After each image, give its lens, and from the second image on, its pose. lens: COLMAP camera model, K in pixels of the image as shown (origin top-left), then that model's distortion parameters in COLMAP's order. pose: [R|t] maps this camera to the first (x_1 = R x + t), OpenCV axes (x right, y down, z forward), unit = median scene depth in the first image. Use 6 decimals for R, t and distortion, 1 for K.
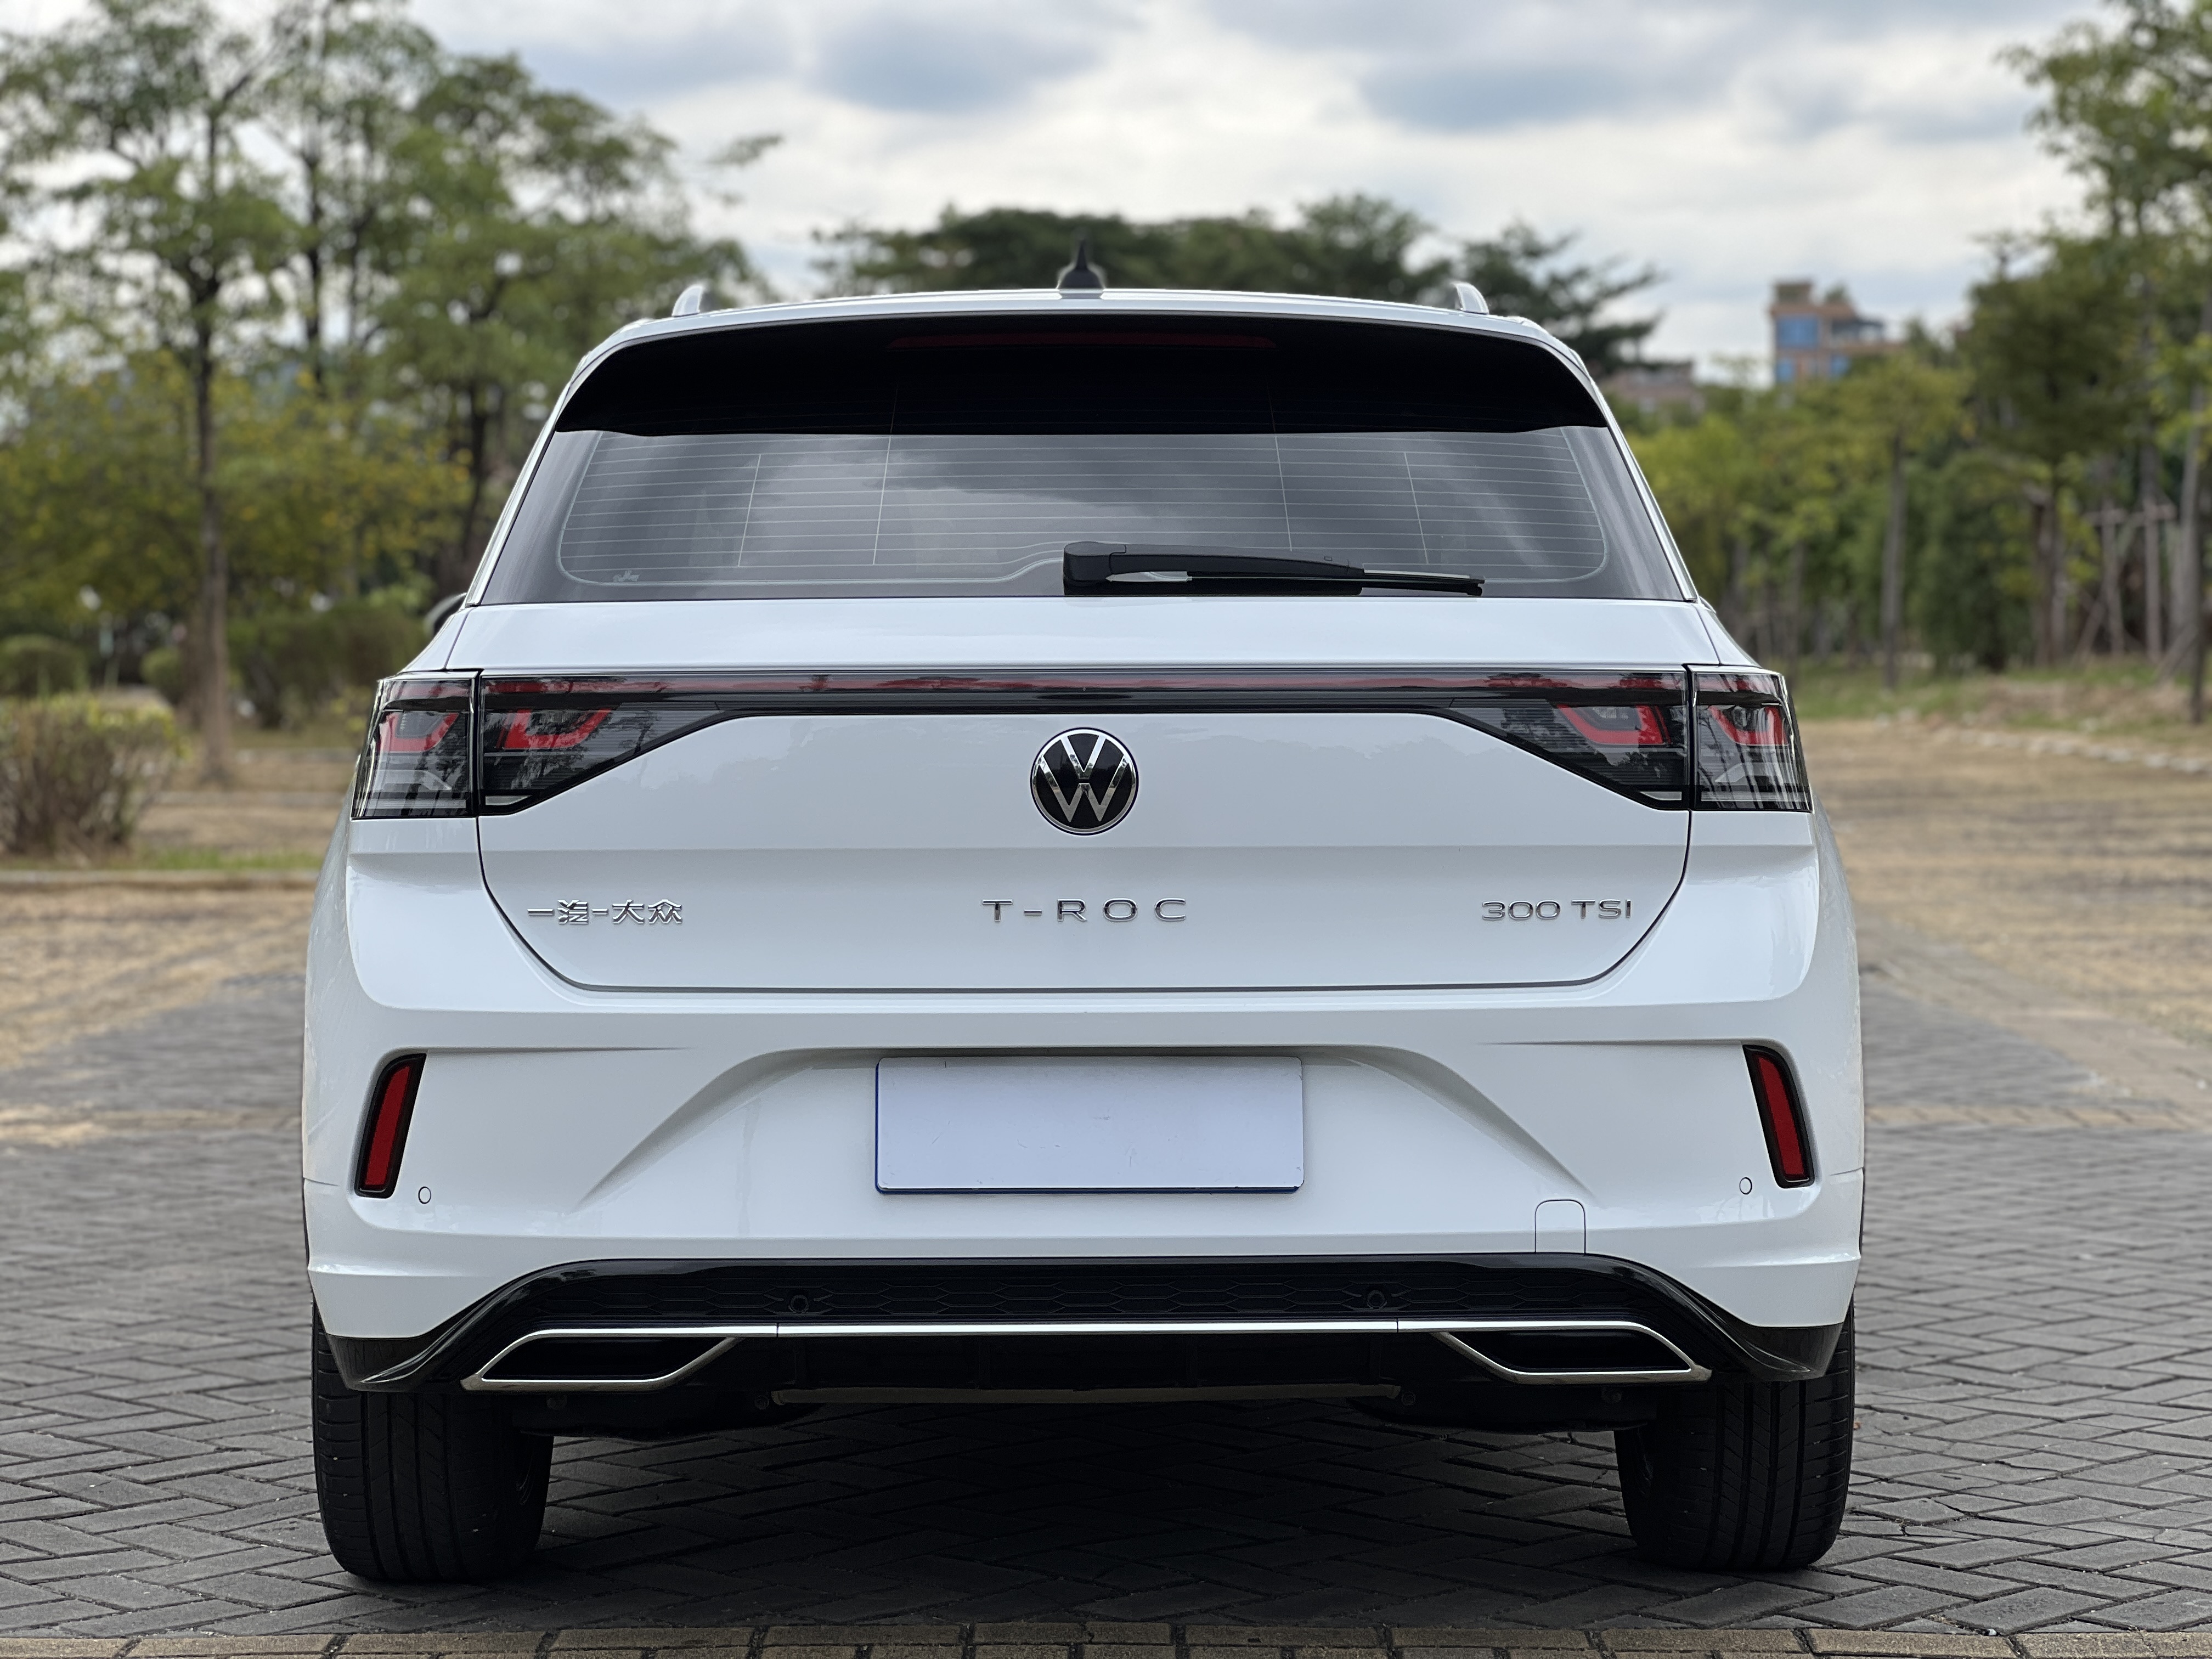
lens RADIAL K [[5282.6, 0, 1106.0], [0, 5282.6, 829.5], [0, 0, 1]] dist [-0.441556, 13.720792]
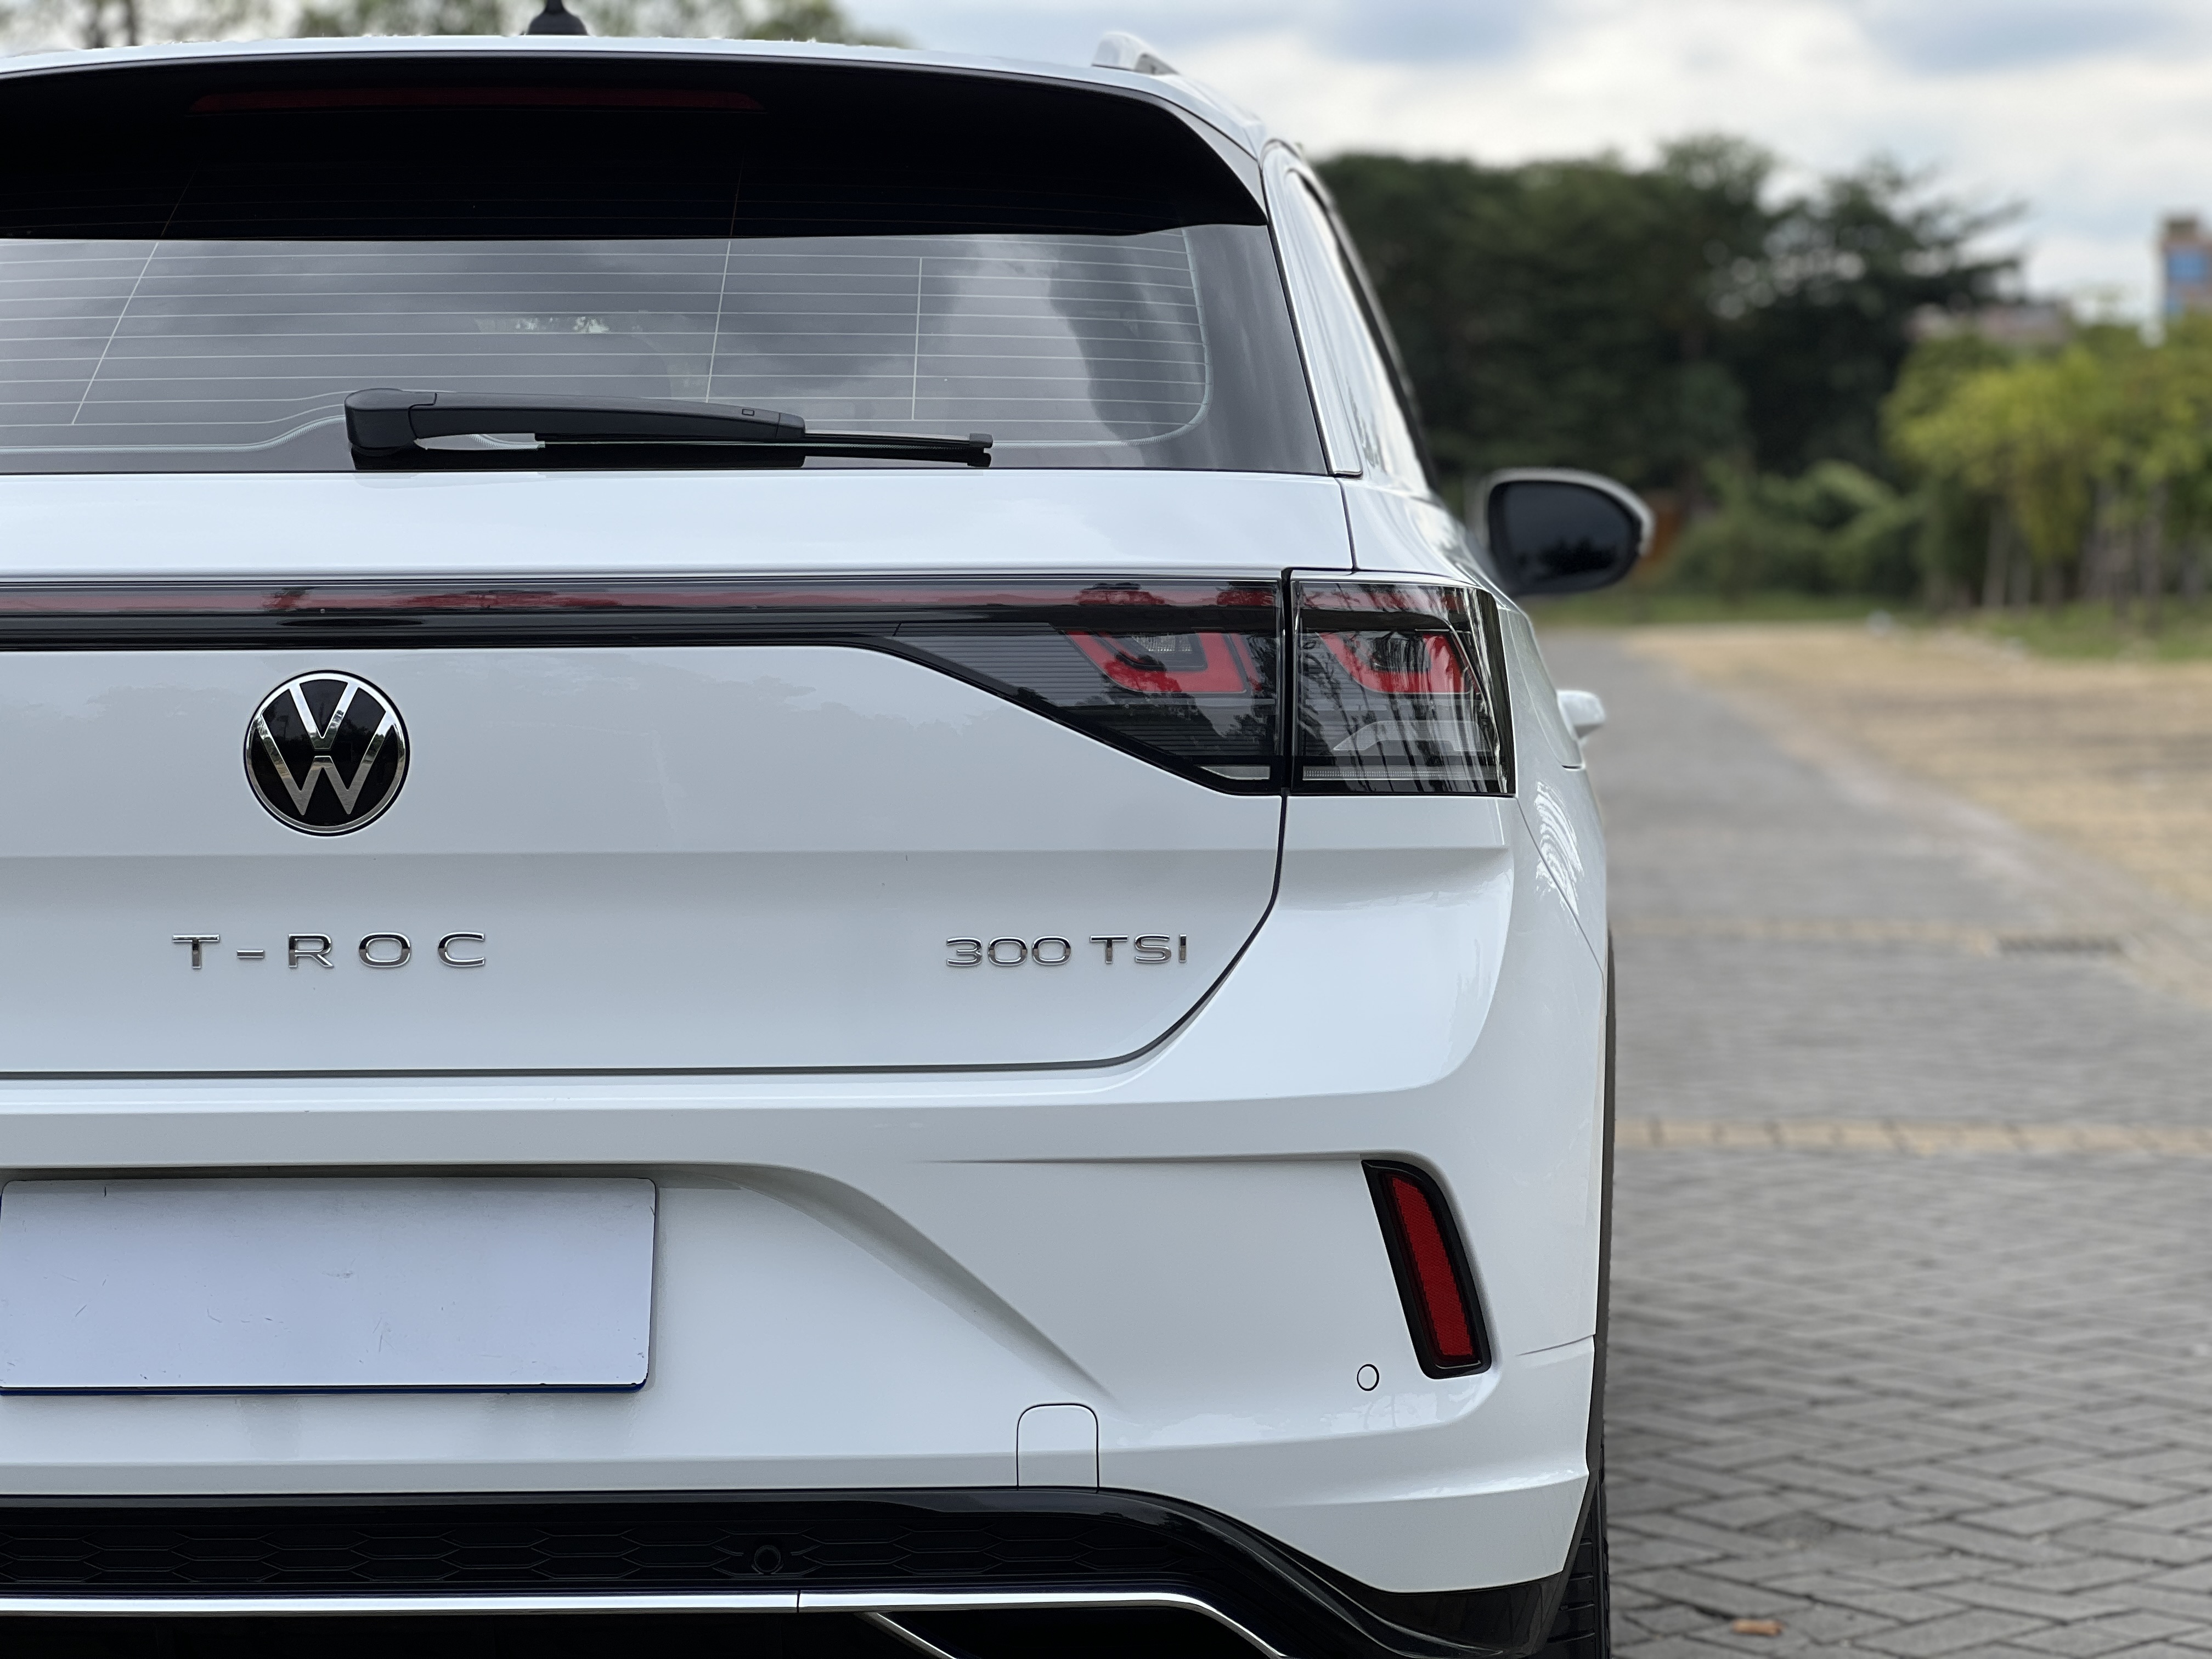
lens RADIAL K [[5089.9, 0, 1106.0], [0, 5089.9, 829.5], [0, 0, 1]] dist [-0.086997, 5.008394]
pose [[0.996329, -0.000764, -0.085599, 0.138378], [0.001662, 0.999944, 0.010417, -0.005812], [0.085586, -0.010521, 0.996275, 0.366961]]
